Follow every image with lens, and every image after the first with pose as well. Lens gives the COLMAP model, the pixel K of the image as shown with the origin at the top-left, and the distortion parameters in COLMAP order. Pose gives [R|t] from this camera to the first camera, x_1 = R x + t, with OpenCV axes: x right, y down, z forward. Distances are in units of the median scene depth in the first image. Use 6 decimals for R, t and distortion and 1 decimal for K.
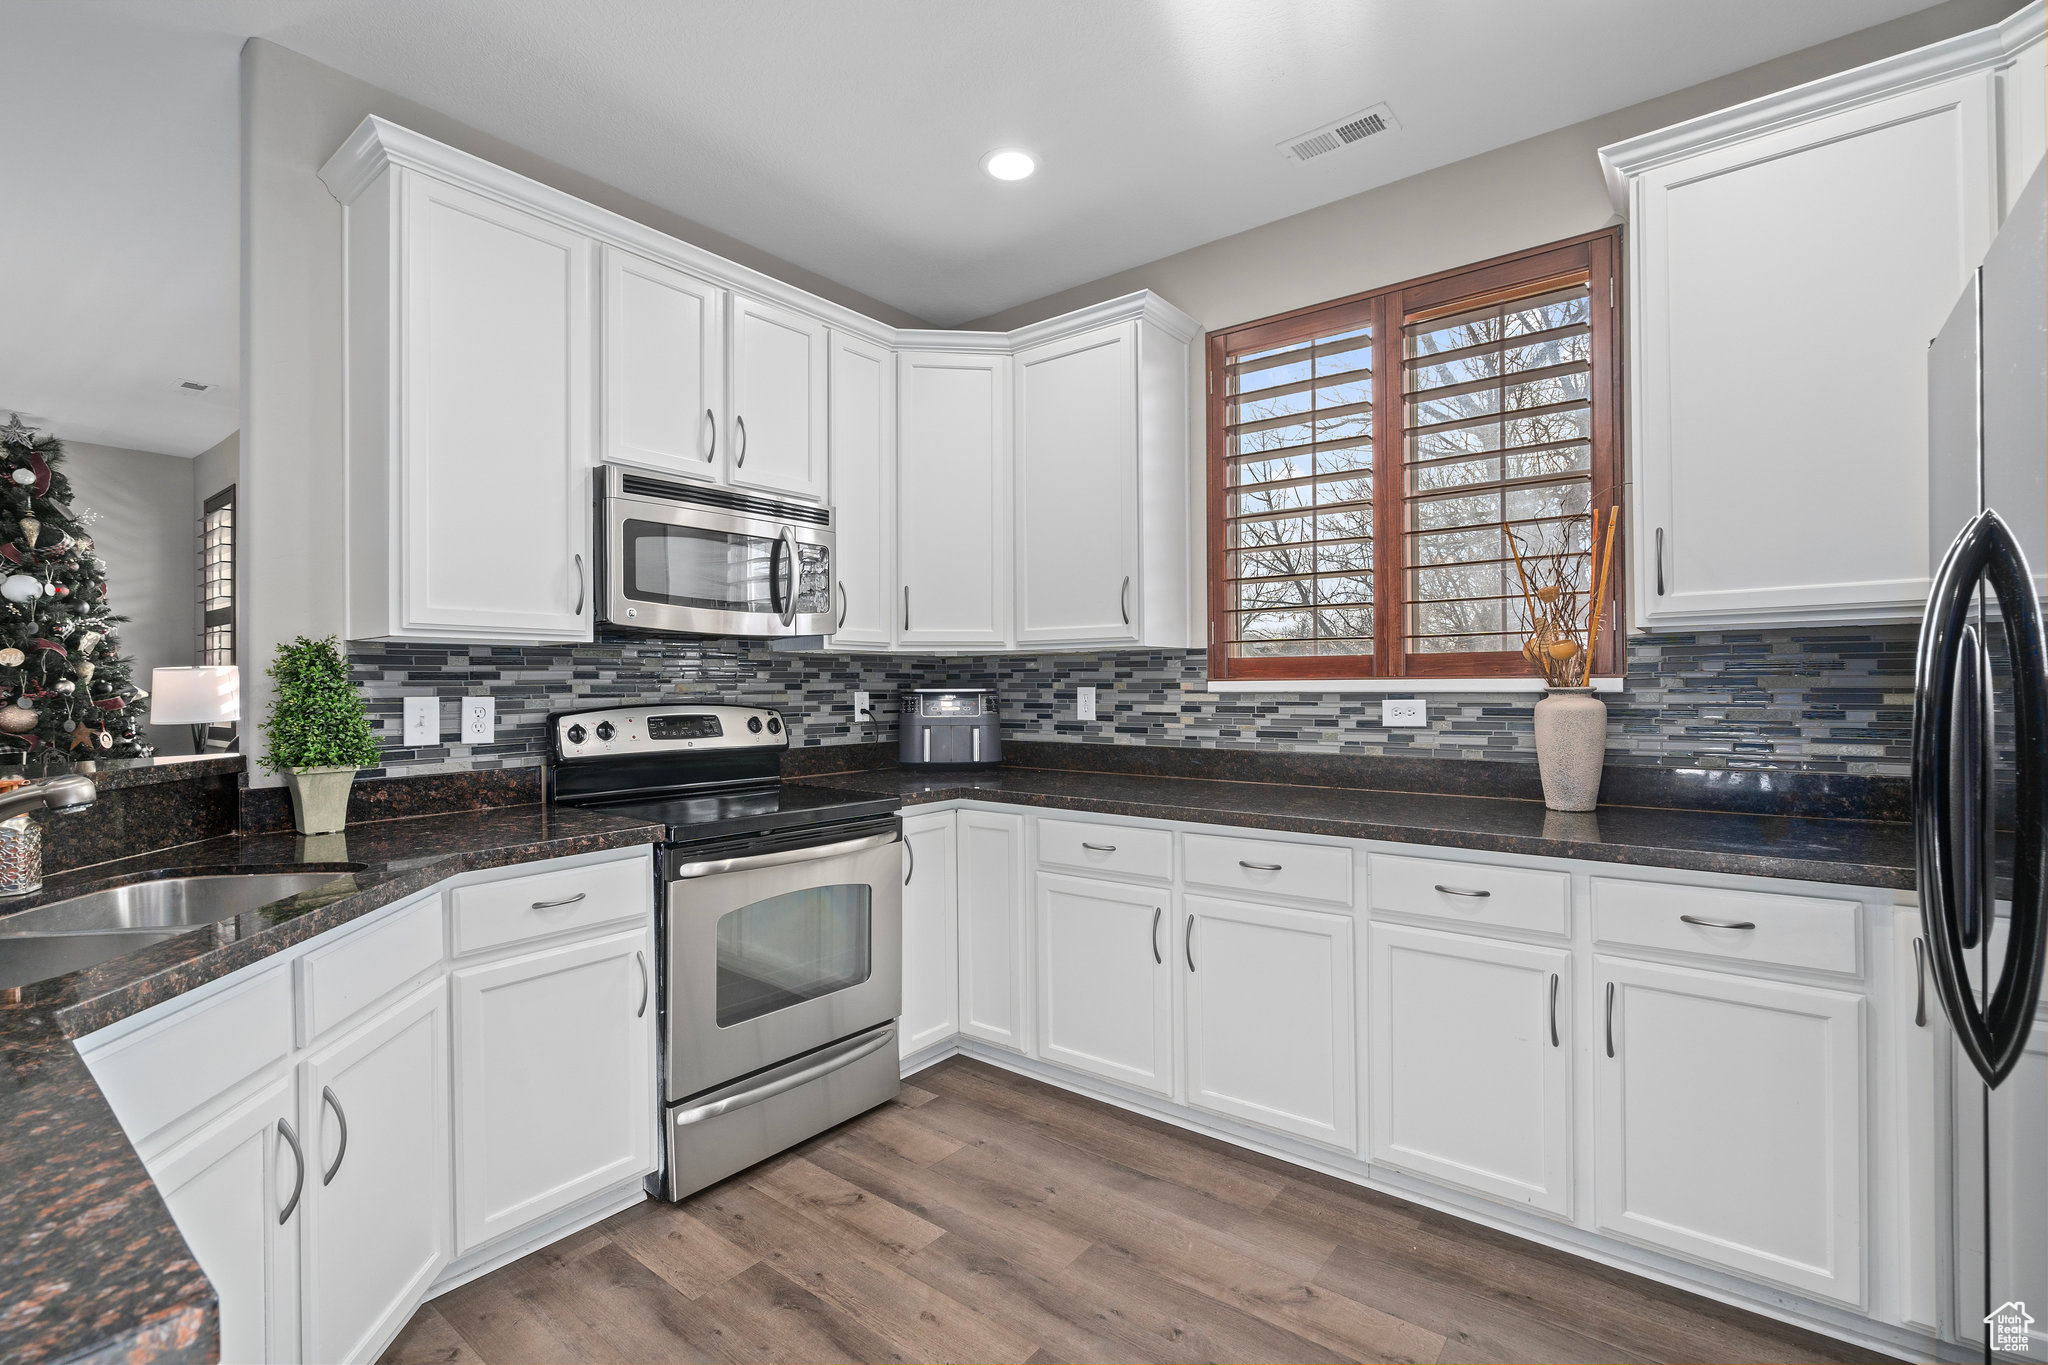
lens RADIAL K [[925.3, 0, 1024.0], [0, 925.3, 684.2], [0, 0, 1]] dist [-0.005442, -0.000203]
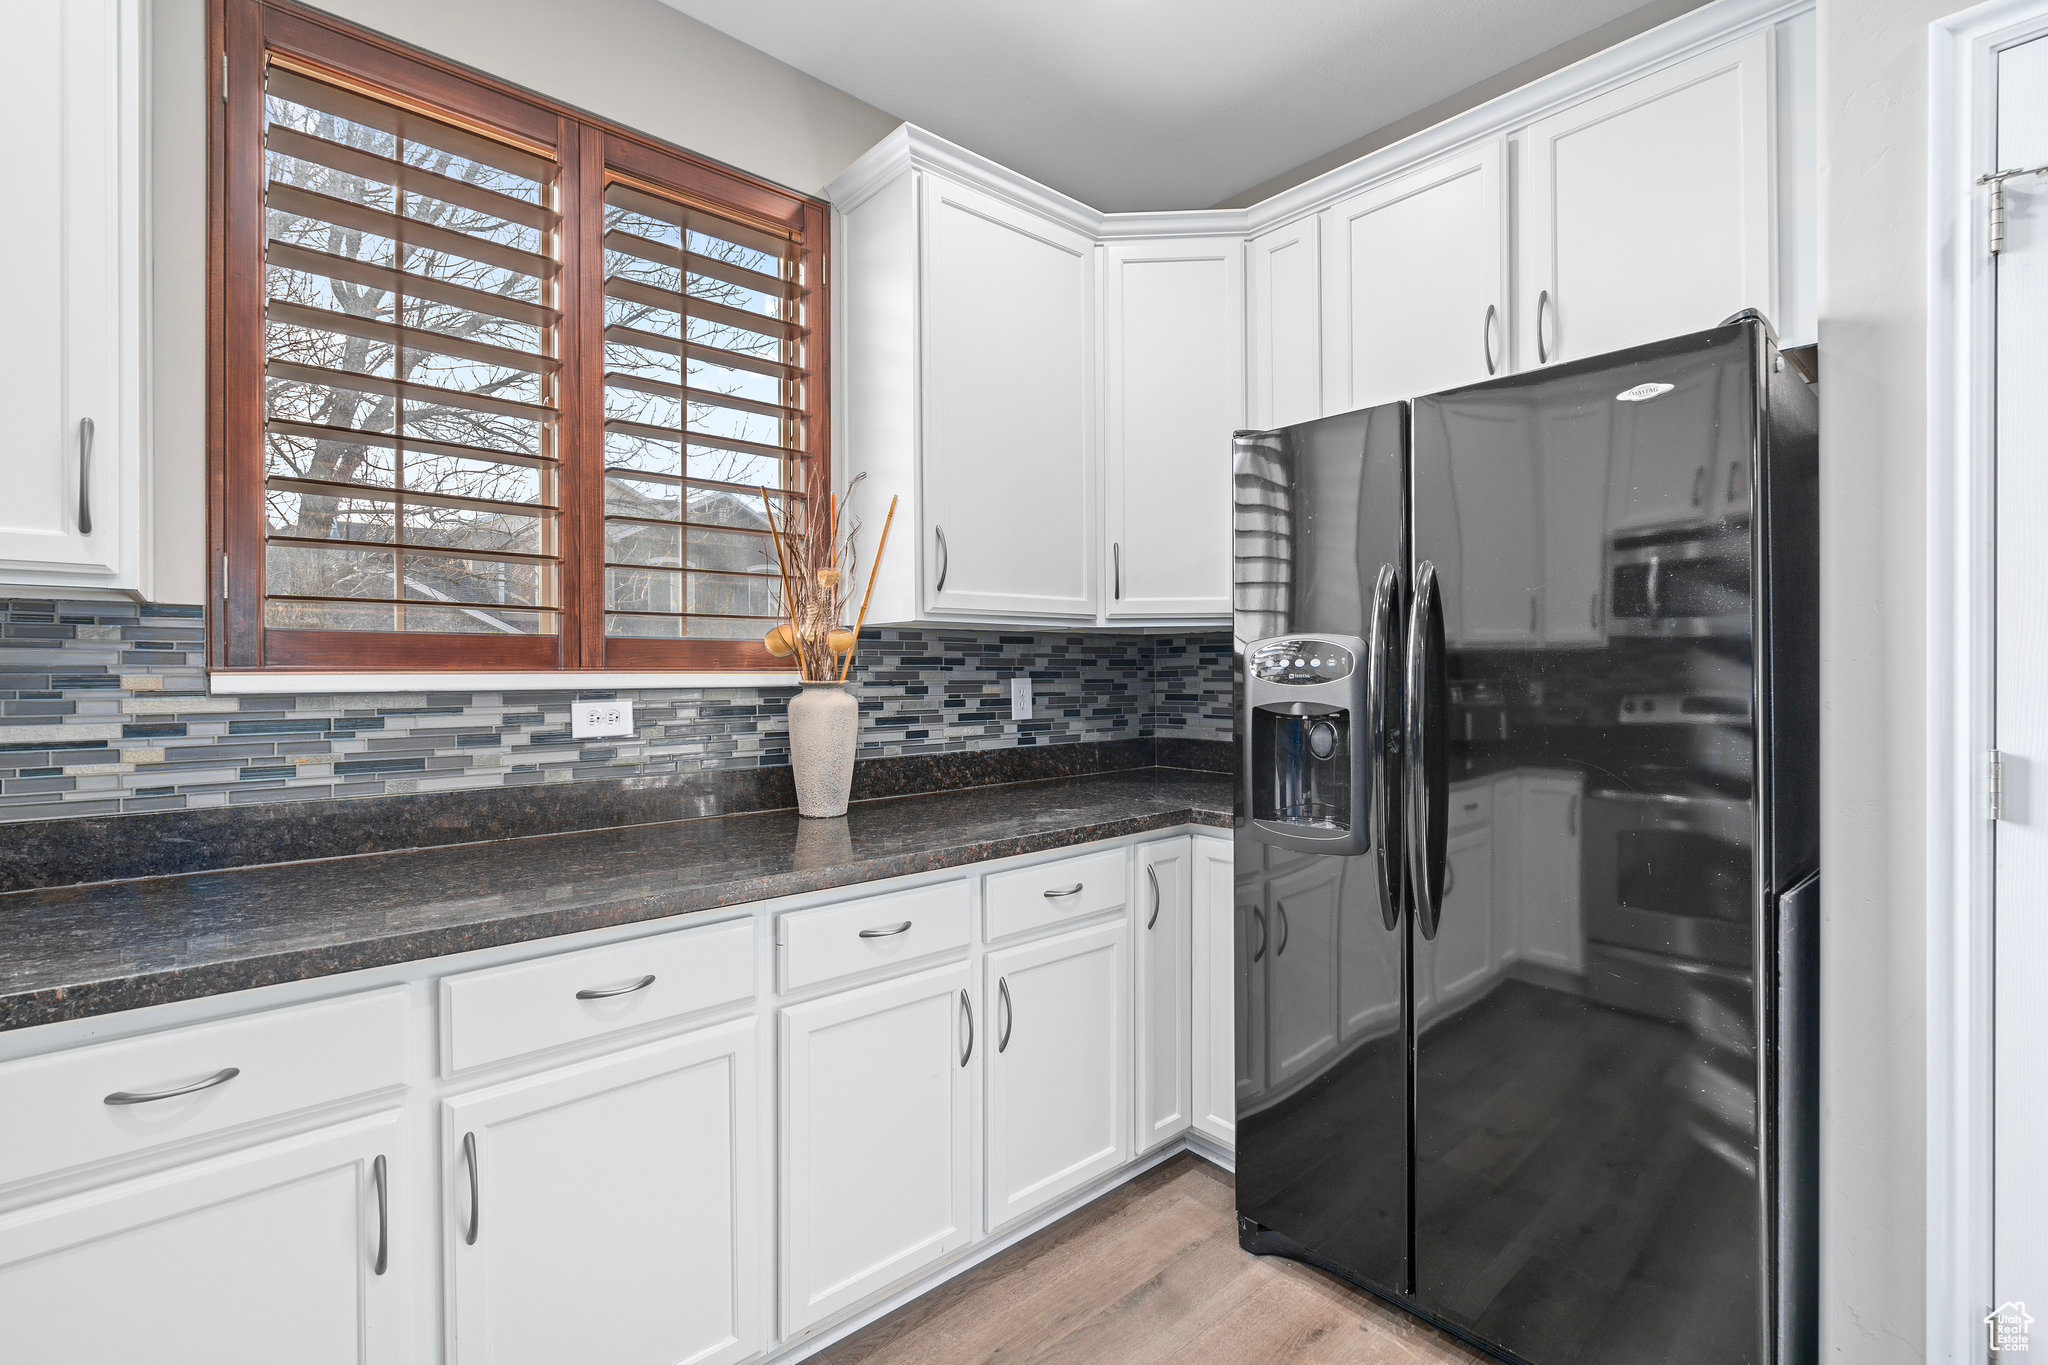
lens RADIAL K [[925.3, 0, 1026.1], [0, 925.3, 676.1], [0, 0, 1]] dist [-0.005442, -0.000203]
pose [[0.182356, 0.001428, 0.983231, -0.230392], [0.001005, 0.999998, -0.001639, 0.000039], [-0.983232, 0.001287, 0.182354, 0.534450]]
